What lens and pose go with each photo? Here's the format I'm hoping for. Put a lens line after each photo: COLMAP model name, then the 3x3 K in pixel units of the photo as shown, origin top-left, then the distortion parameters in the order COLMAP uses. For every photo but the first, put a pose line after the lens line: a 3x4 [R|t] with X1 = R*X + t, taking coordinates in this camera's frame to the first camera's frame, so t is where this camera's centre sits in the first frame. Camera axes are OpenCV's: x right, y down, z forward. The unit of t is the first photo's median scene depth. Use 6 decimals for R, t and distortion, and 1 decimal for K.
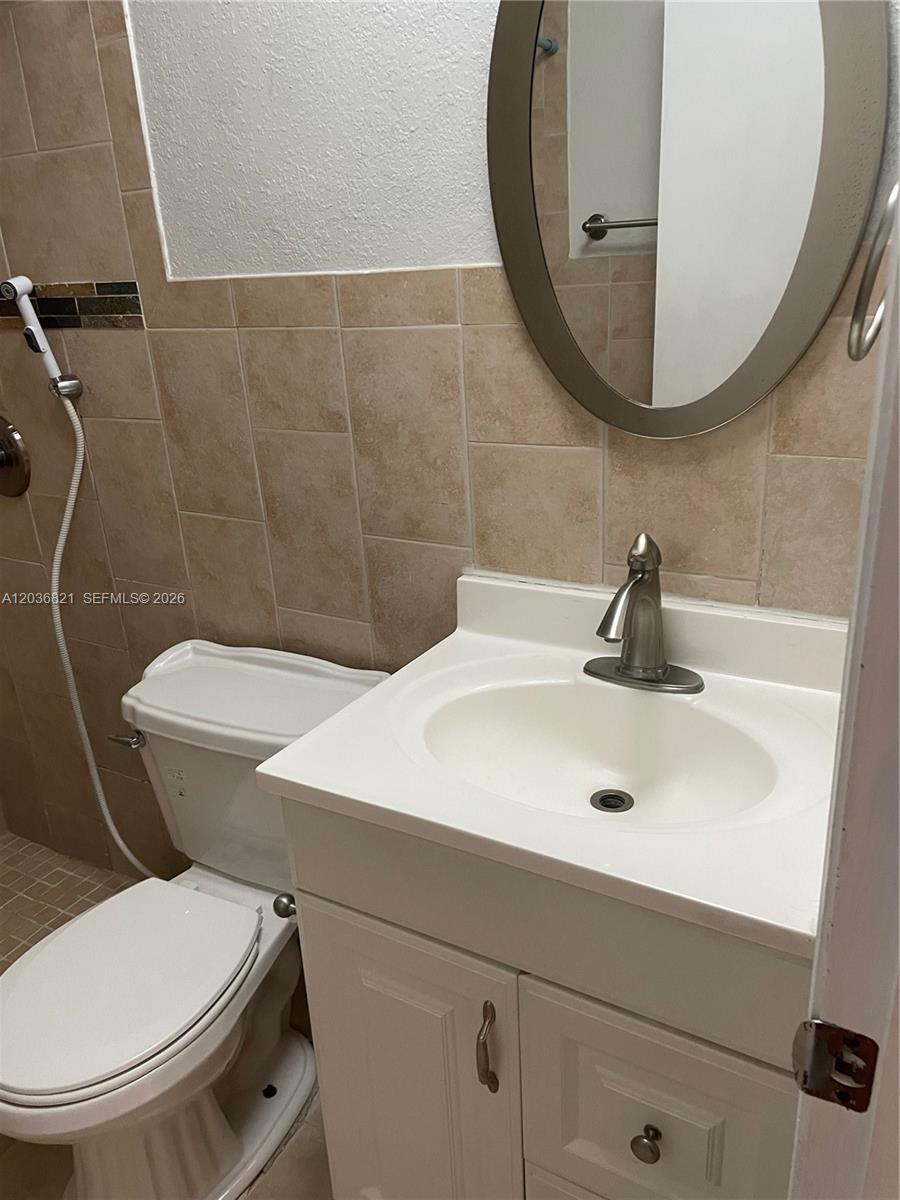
lens RADIAL K [[902.7, 0, 449.6], [0, 902.7, 610.6], [0, 0, 1]] dist [0.104249, -0.133246]
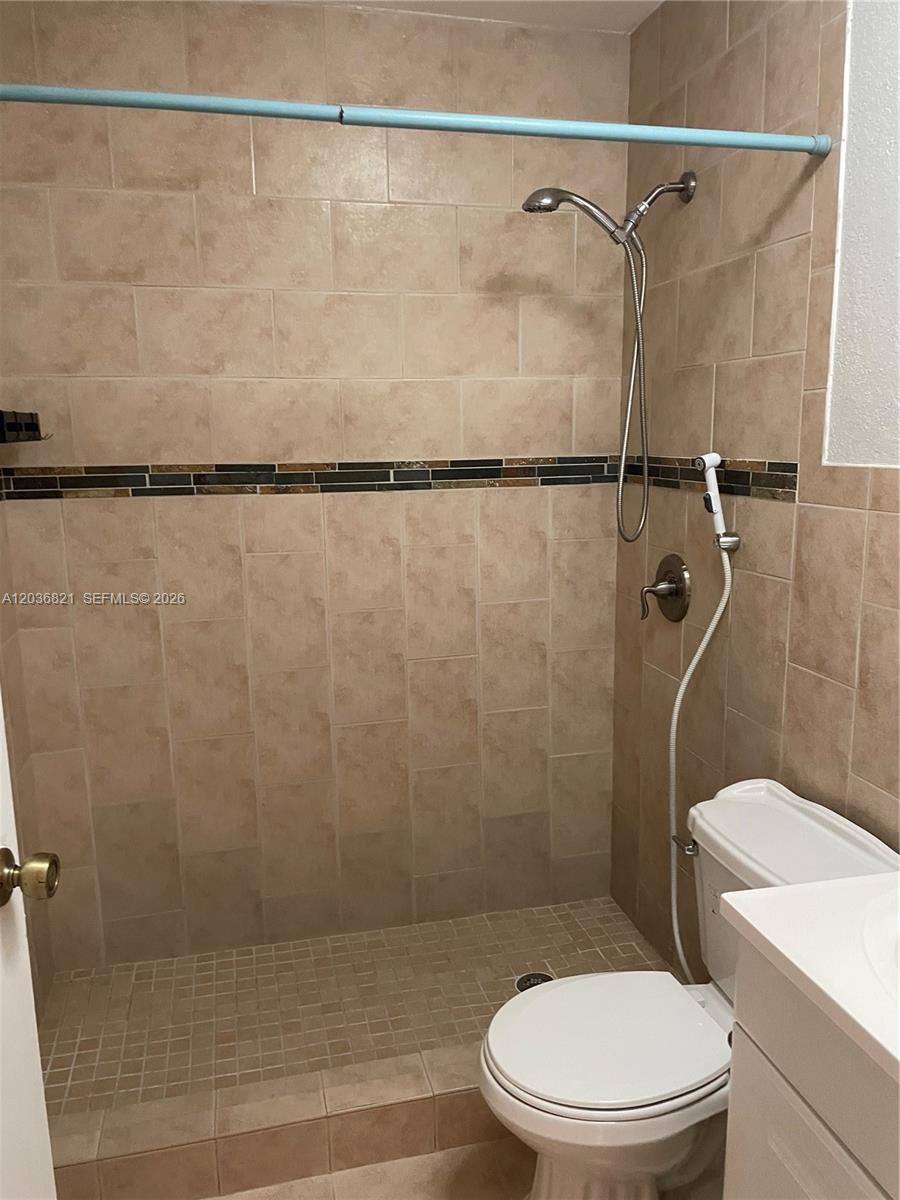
lens RADIAL K [[902.7, 0, 449.6], [0, 902.7, 610.6], [0, 0, 1]] dist [0.104249, -0.133246]
pose [[0.696590, 0.179516, -0.694649, 0.177890], [-0.278446, 0.959947, -0.031148, -0.021935], [0.661234, 0.215120, 0.718675, -0.072673]]
